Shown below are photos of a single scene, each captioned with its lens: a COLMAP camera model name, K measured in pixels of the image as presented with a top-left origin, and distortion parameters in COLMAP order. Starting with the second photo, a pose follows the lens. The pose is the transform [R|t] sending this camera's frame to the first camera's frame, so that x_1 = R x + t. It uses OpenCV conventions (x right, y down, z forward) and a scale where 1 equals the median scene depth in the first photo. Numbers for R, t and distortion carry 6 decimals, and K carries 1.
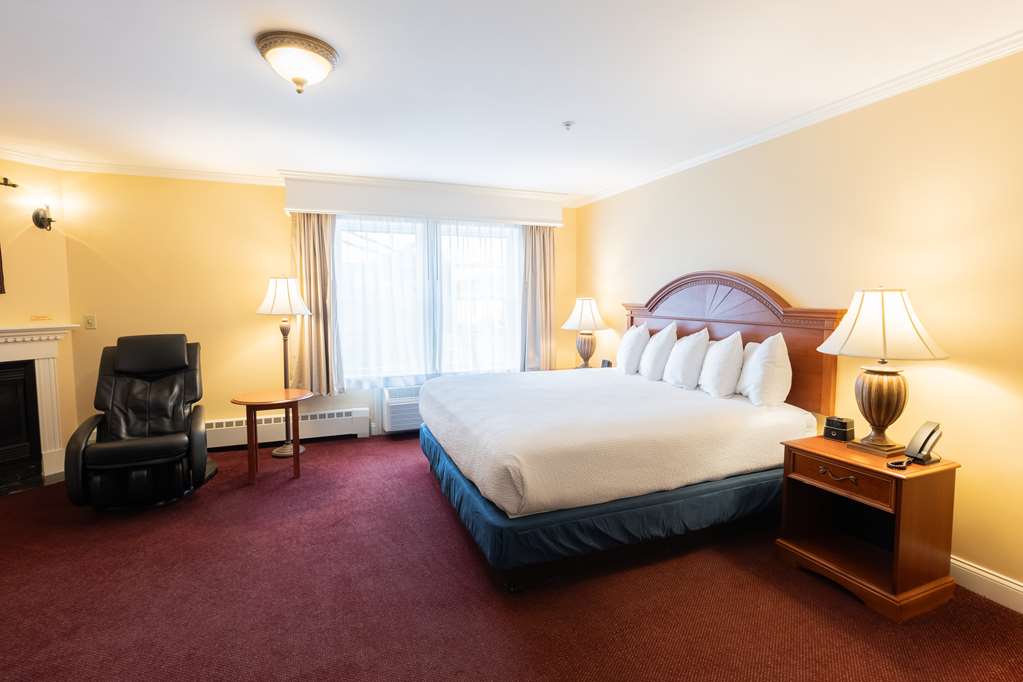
lens RADIAL K [[484.1, 0, 519.8], [0, 484.1, 331.6], [0, 0, 1]] dist [0.000255, 0.000637]
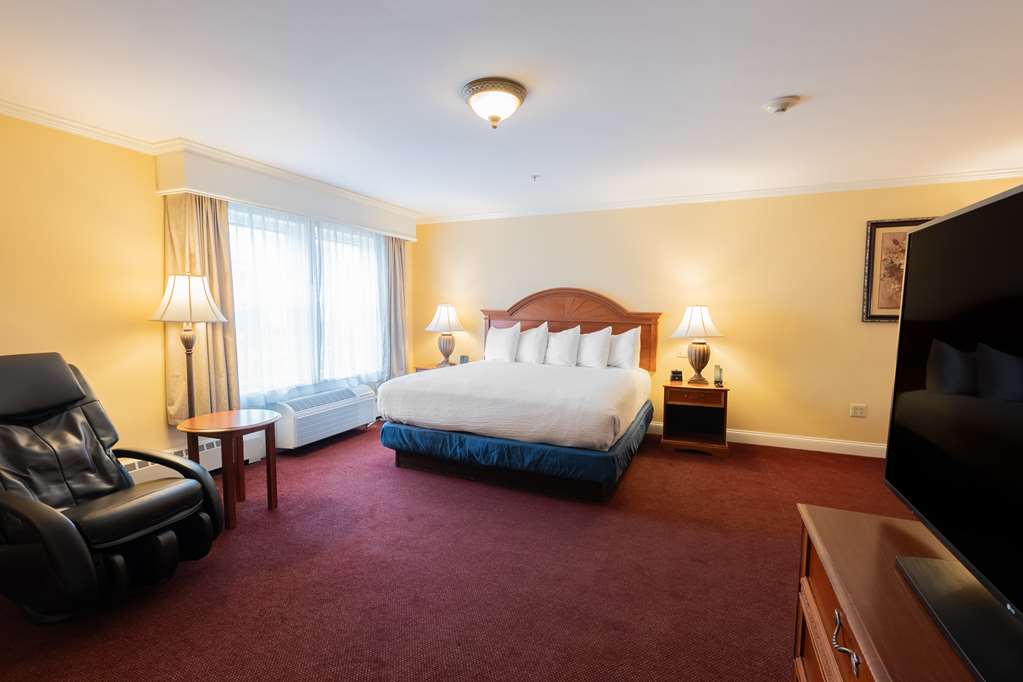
lens RADIAL K [[462.7, 0, 513.4], [0, 462.7, 340.5], [0, 0, 1]] dist [-0.002381, 0.000074]
pose [[0.714843, -0.043557, 0.697927, -0.659976], [0.038613, 0.998994, 0.022798, -0.001262], [-0.698218, 0.010652, 0.715806, 0.092313]]
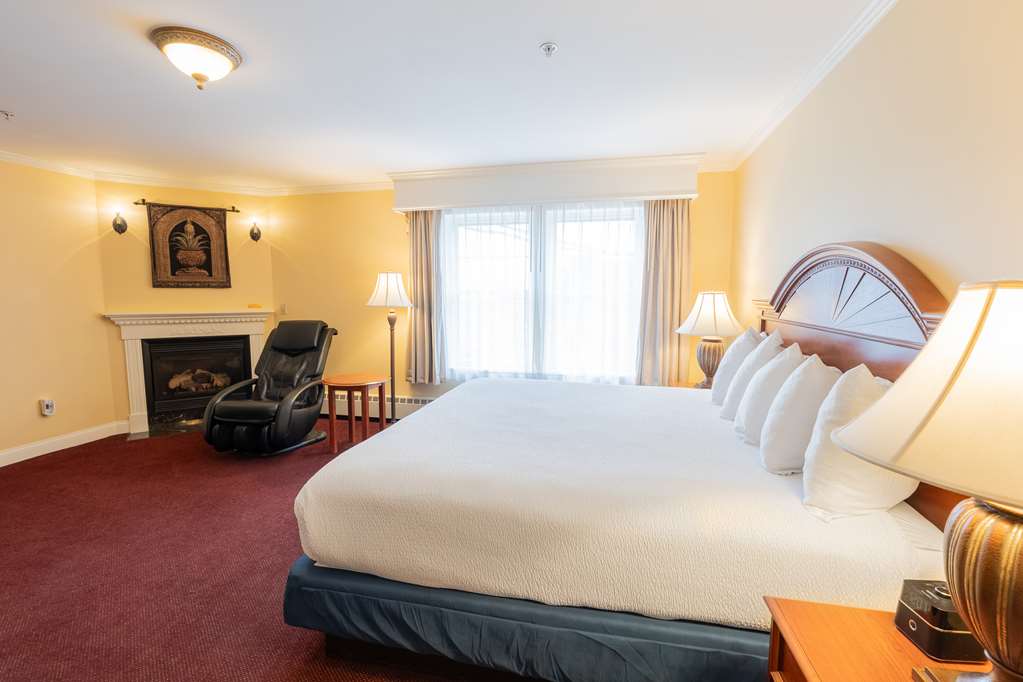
lens RADIAL K [[462.7, 0, 513.4], [0, 462.7, 340.5], [0, 0, 1]] dist [-0.002381, 0.000074]
pose [[0.820421, 0.061330, -0.568462, 0.357876], [-0.042183, 0.998014, 0.046793, -0.019072], [0.570202, -0.014410, 0.821378, 0.305336]]
